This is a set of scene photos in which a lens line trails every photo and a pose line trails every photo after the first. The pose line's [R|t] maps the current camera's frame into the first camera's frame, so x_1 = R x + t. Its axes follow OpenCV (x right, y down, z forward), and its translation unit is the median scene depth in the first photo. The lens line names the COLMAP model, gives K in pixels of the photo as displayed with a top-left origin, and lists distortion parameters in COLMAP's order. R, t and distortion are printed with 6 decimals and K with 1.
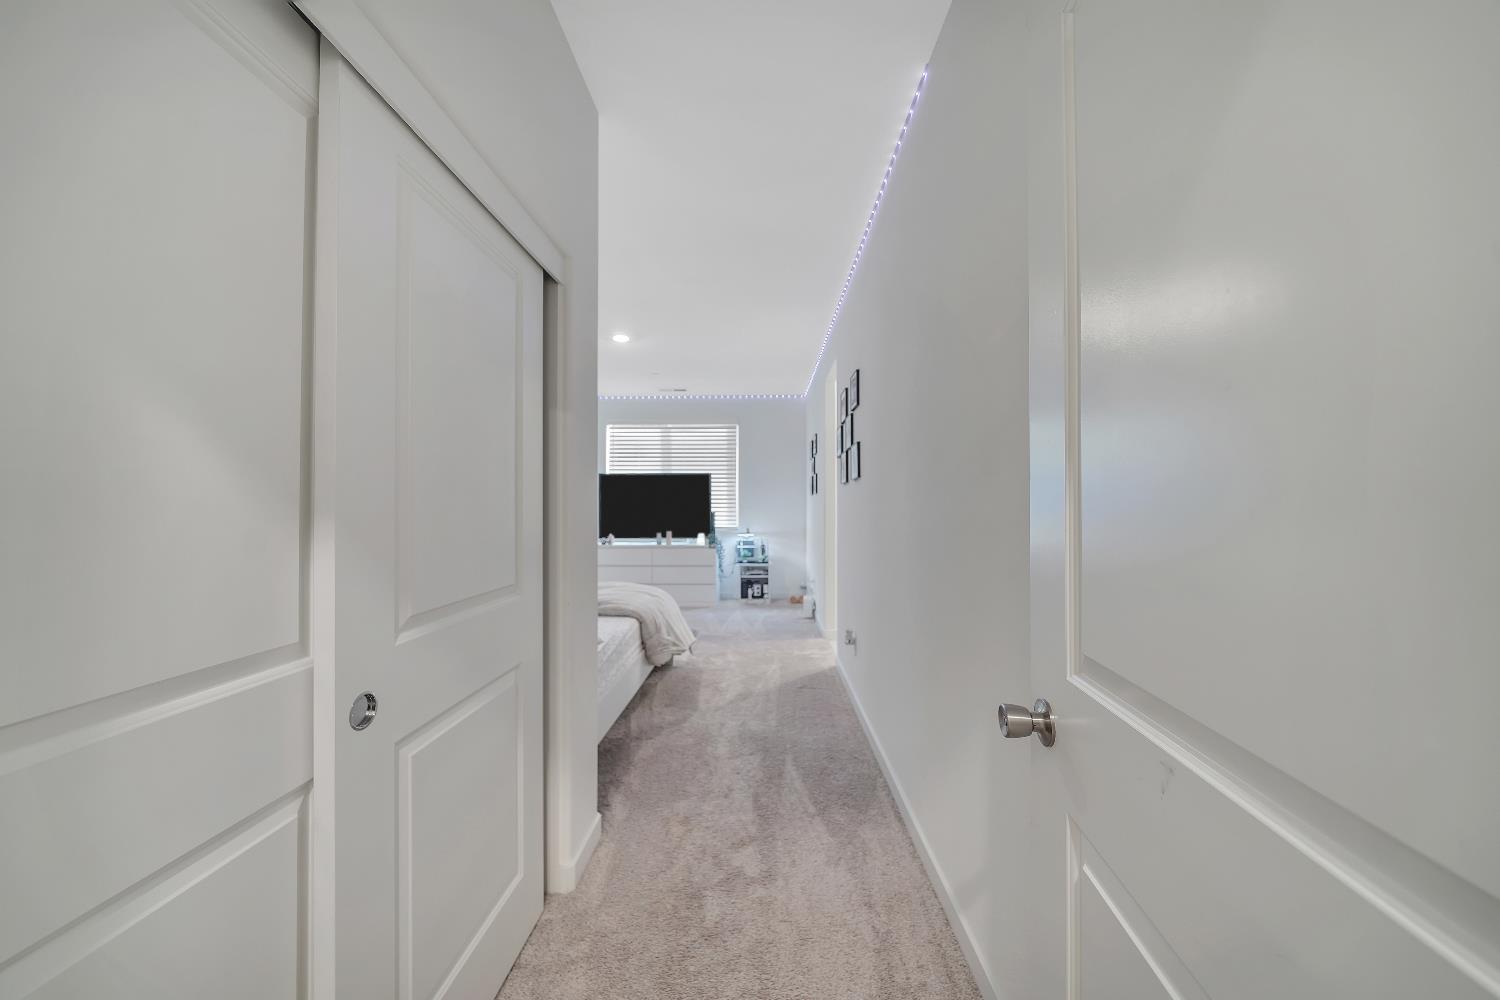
lens RADIAL K [[514.4, 0, 749.5], [0, 514.4, 501.3], [0, 0, 1]] dist [-0.002438, 0.000147]
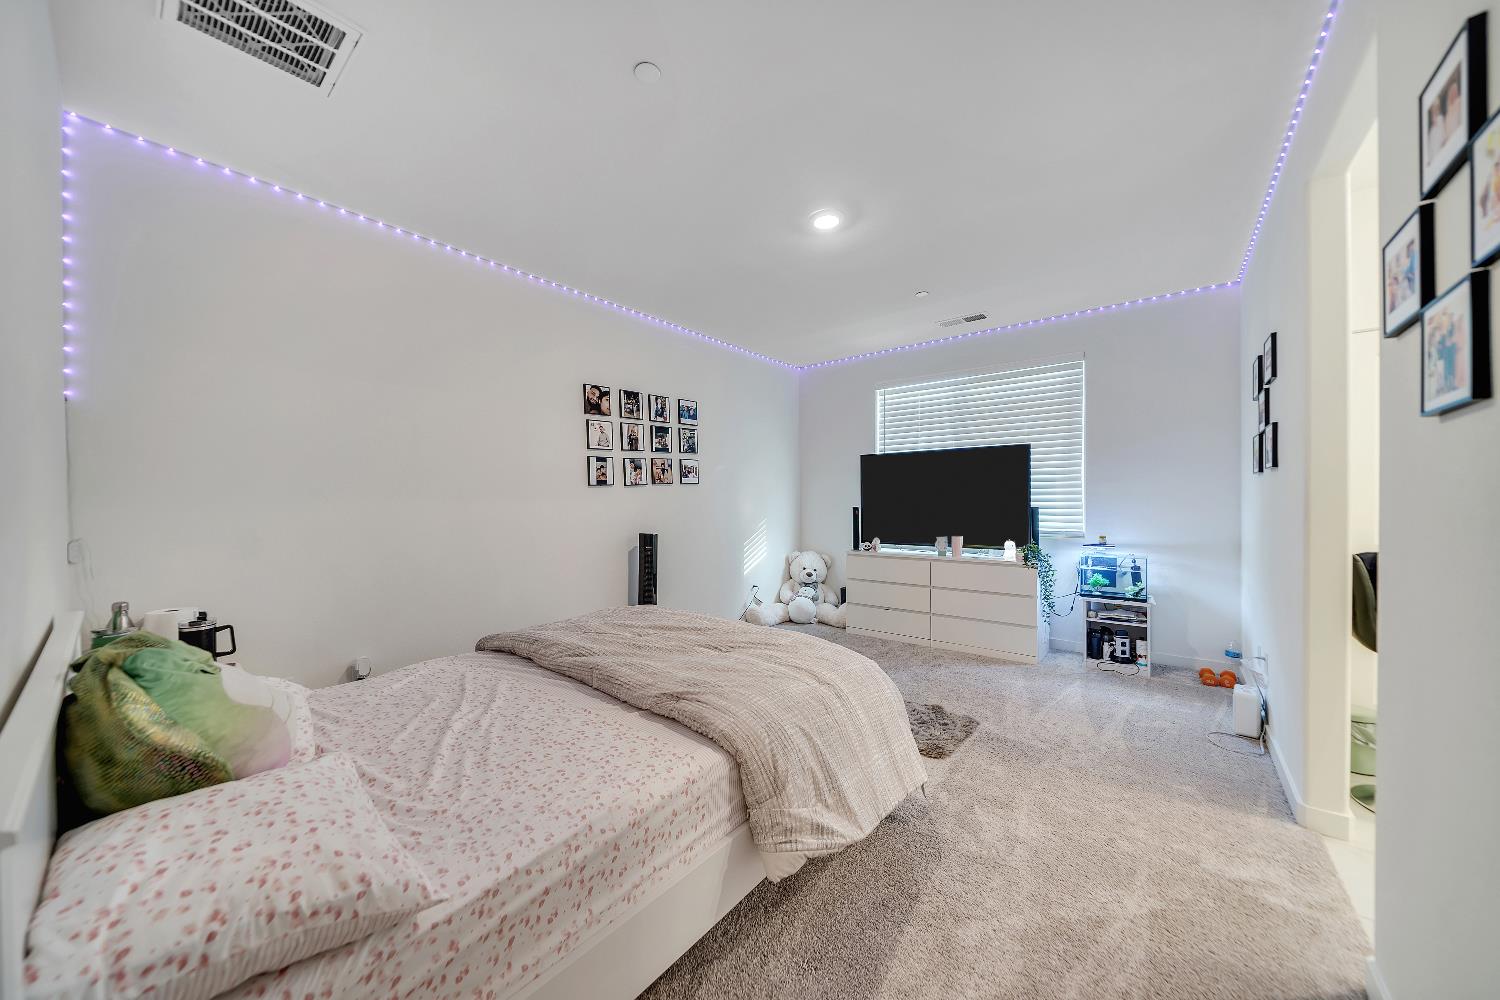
lens RADIAL K [[517.3, 0, 752.9], [0, 517.3, 507.5], [0, 0, 1]] dist [-0.006036, -0.000042]
pose [[0.798564, 0.001308, -0.601909, 0.031814], [0.014875, 0.999649, 0.021906, 0.002785], [0.601727, -0.026447, 0.798264, 0.318331]]
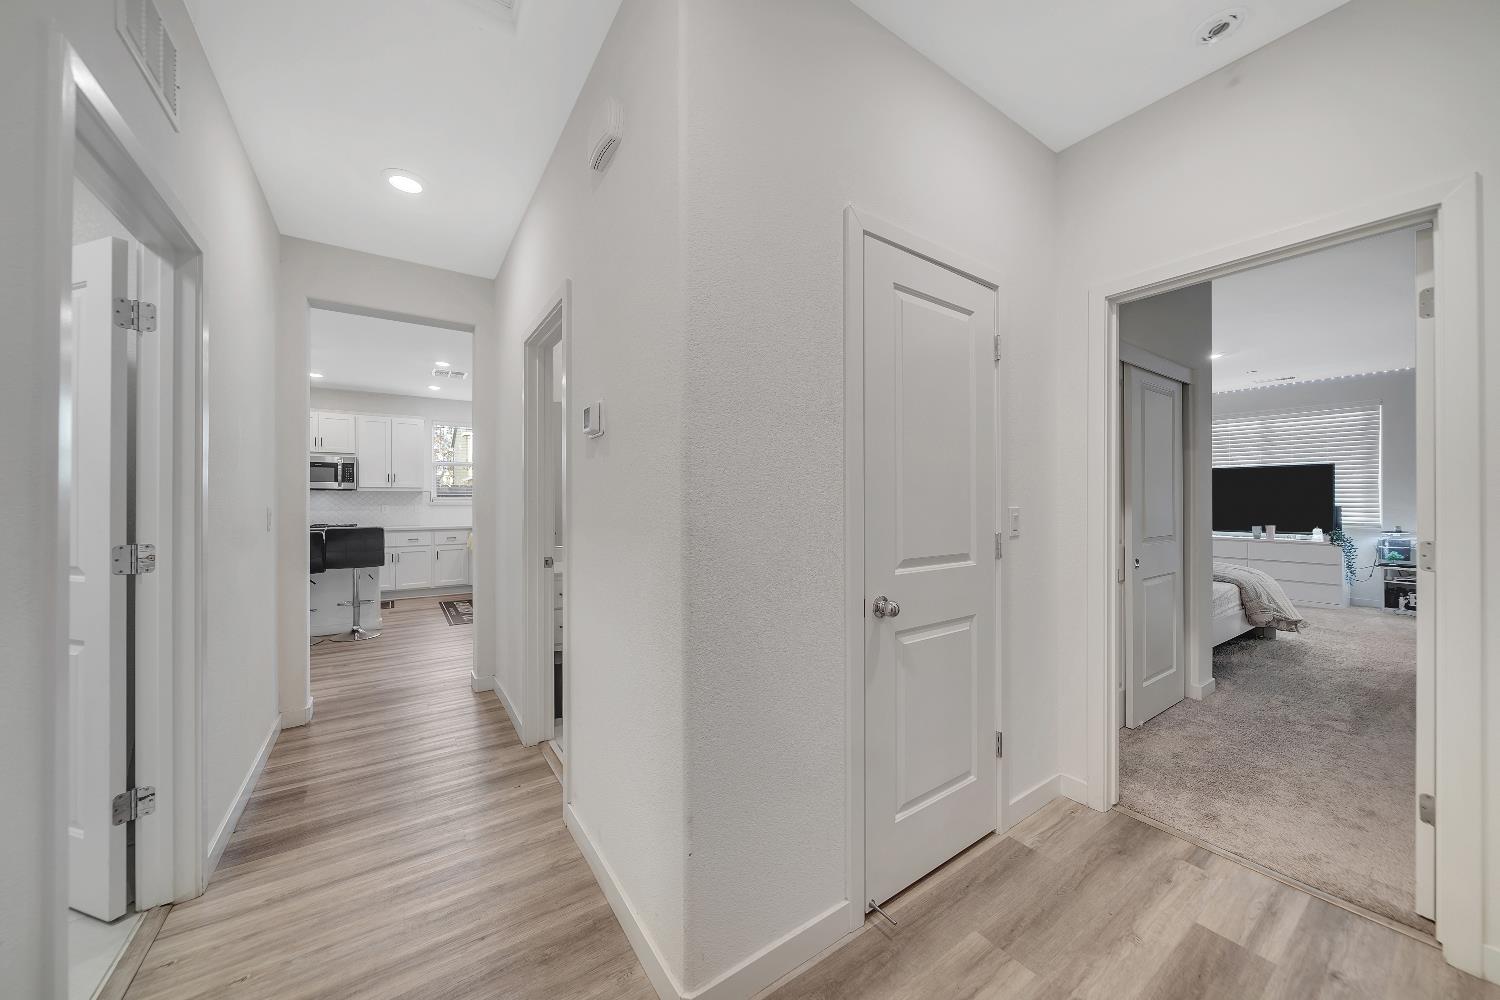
lens RADIAL K [[538.0, 0, 750.0], [0, 538.0, 500.0], [0, 0, 1]] dist [-0.000548, 0.000070]
pose [[0.601180, -0.000765, -0.799114, 0.064162], [0.007978, 0.999955, 0.005045, -0.003396], [0.799074, -0.009408, 0.601159, -0.397151]]
